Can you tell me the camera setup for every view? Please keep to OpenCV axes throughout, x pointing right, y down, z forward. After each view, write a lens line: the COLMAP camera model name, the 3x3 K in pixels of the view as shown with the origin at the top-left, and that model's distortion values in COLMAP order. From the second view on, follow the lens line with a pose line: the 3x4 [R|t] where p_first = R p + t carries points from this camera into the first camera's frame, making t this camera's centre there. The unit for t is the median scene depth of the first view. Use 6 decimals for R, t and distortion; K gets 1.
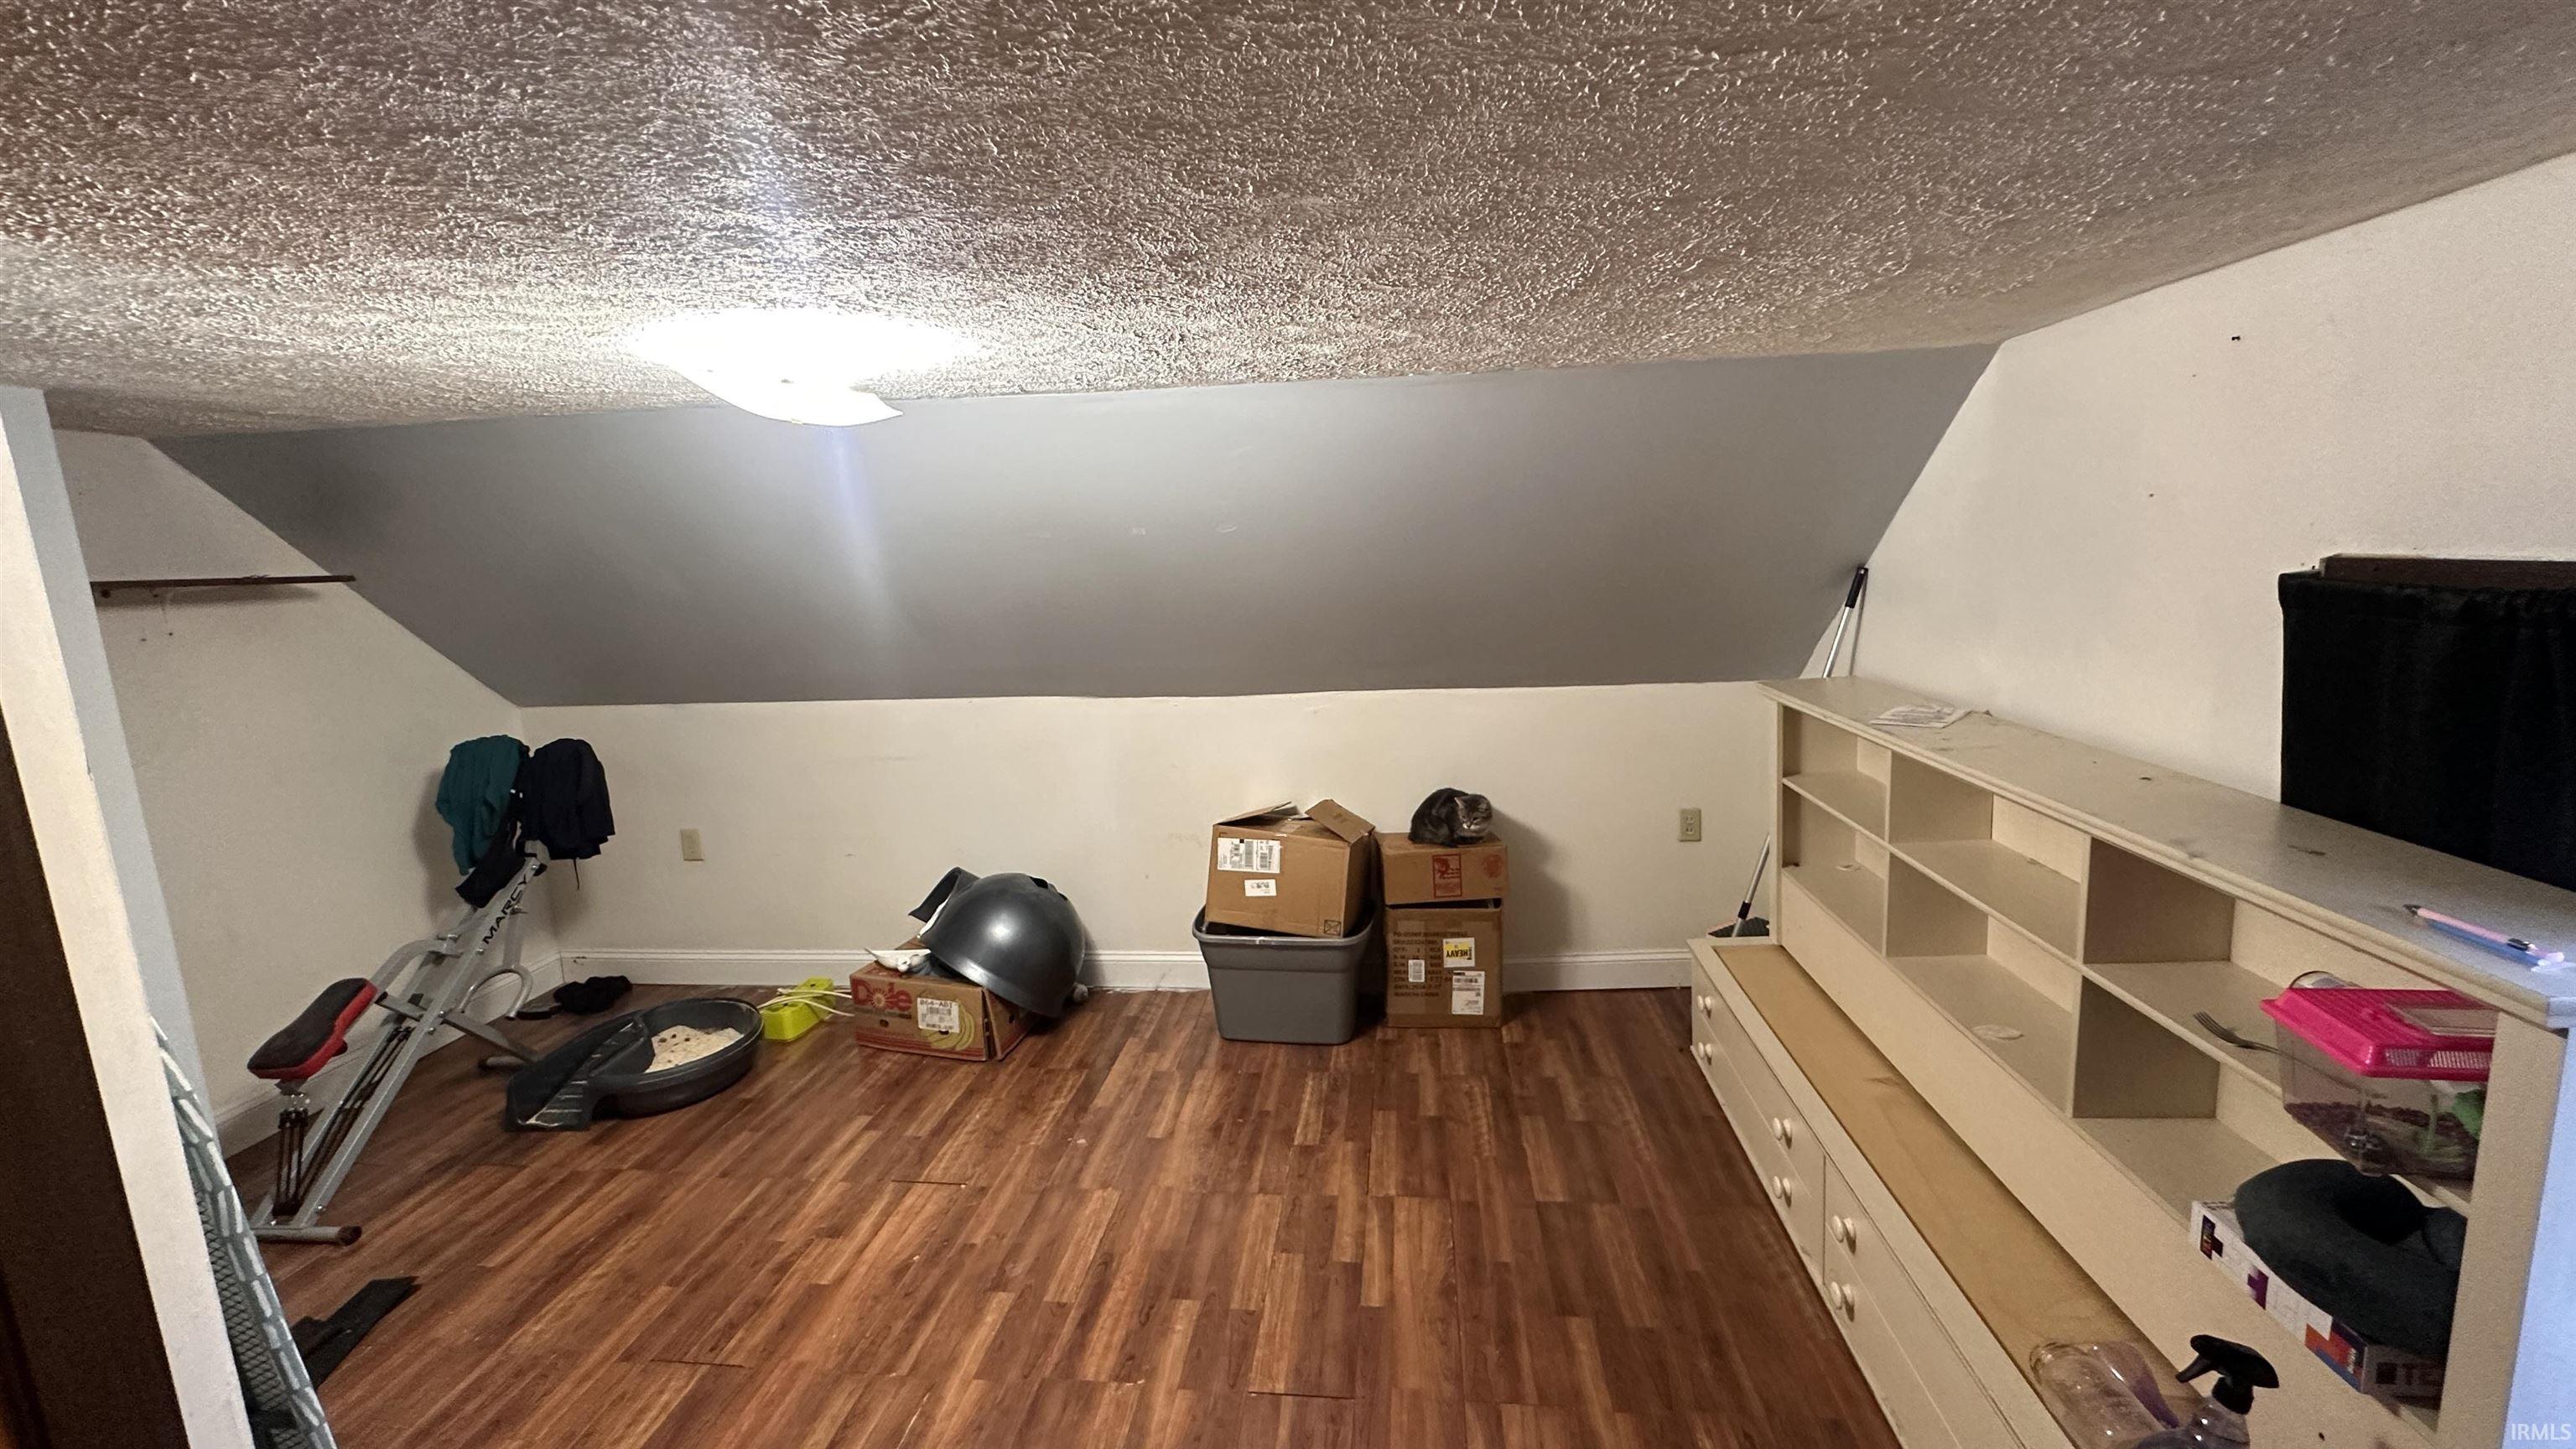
lens RADIAL K [[1027.3, 0, 1285.5], [0, 1027.3, 723.0], [0, 0, 1]] dist [-0.002860, 0.000369]
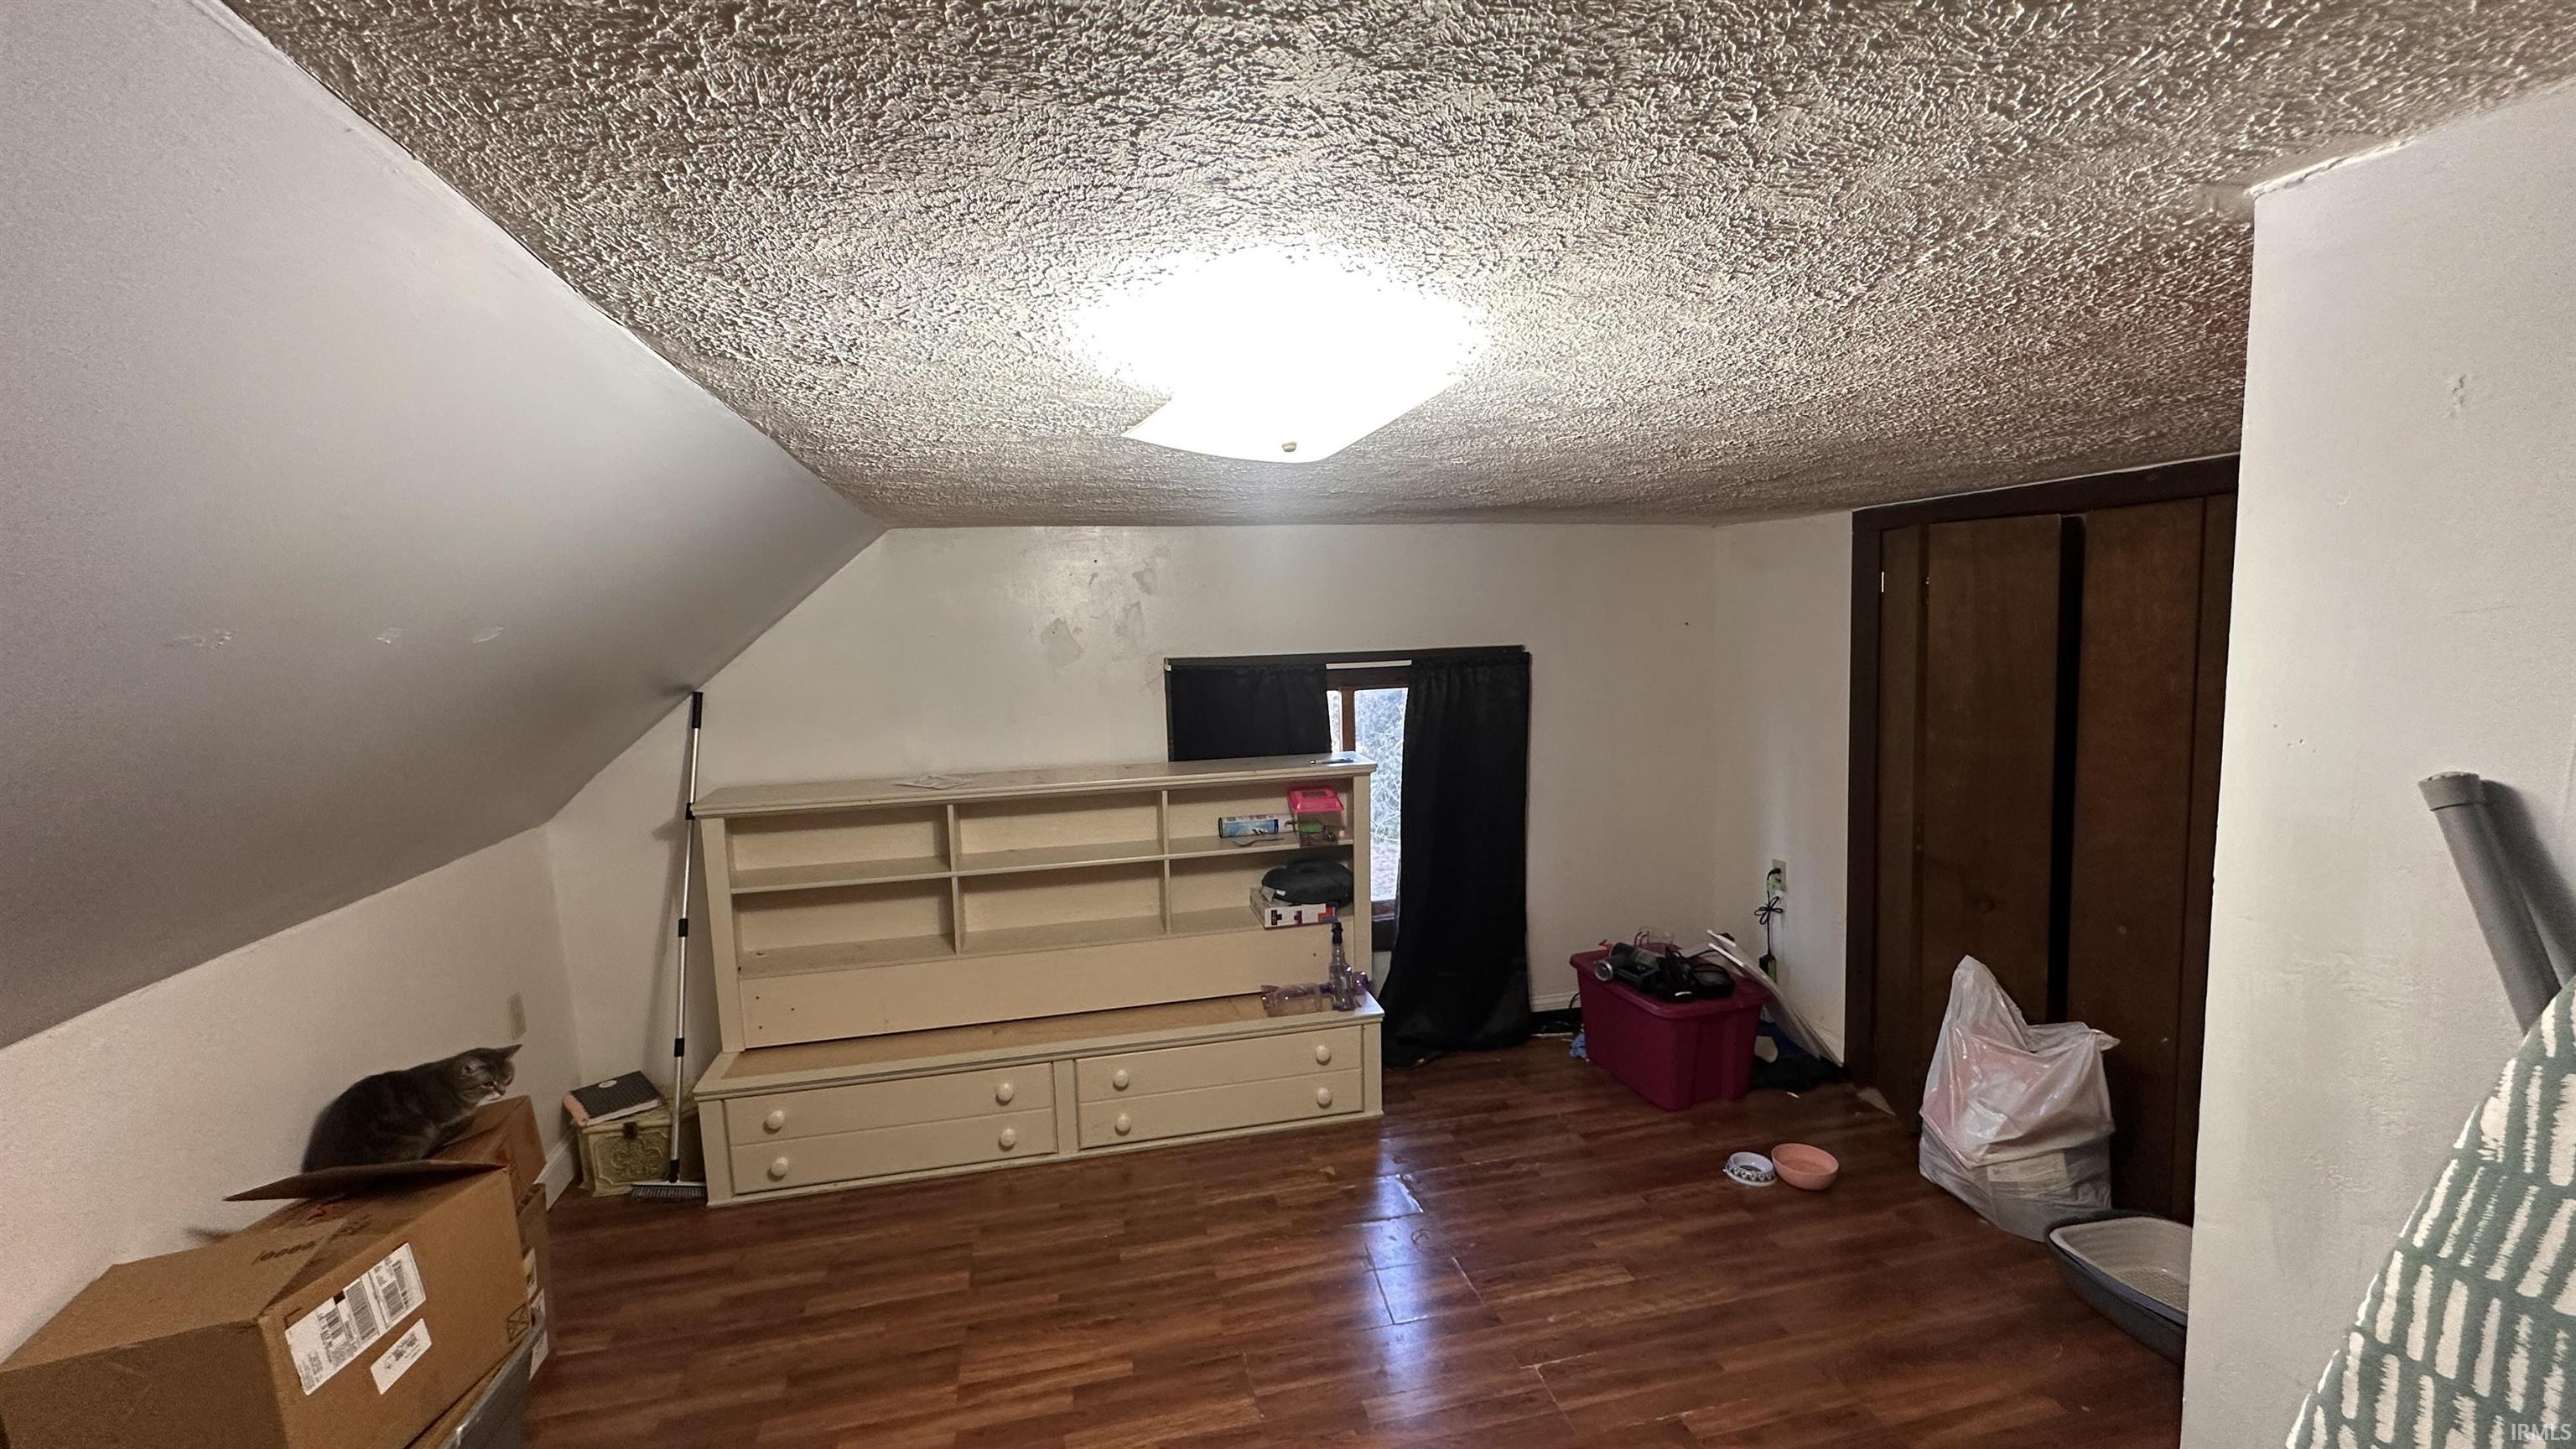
lens RADIAL K [[1027.3, 0, 1279.6], [0, 1027.3, 720.7], [0, 0, 1]] dist [-0.002860, 0.000369]
pose [[-0.328962, -0.039597, 0.943513, -0.736439], [0.204087, 0.972528, 0.111971, -0.127413], [-0.922026, 0.229393, -0.311843, 0.821812]]
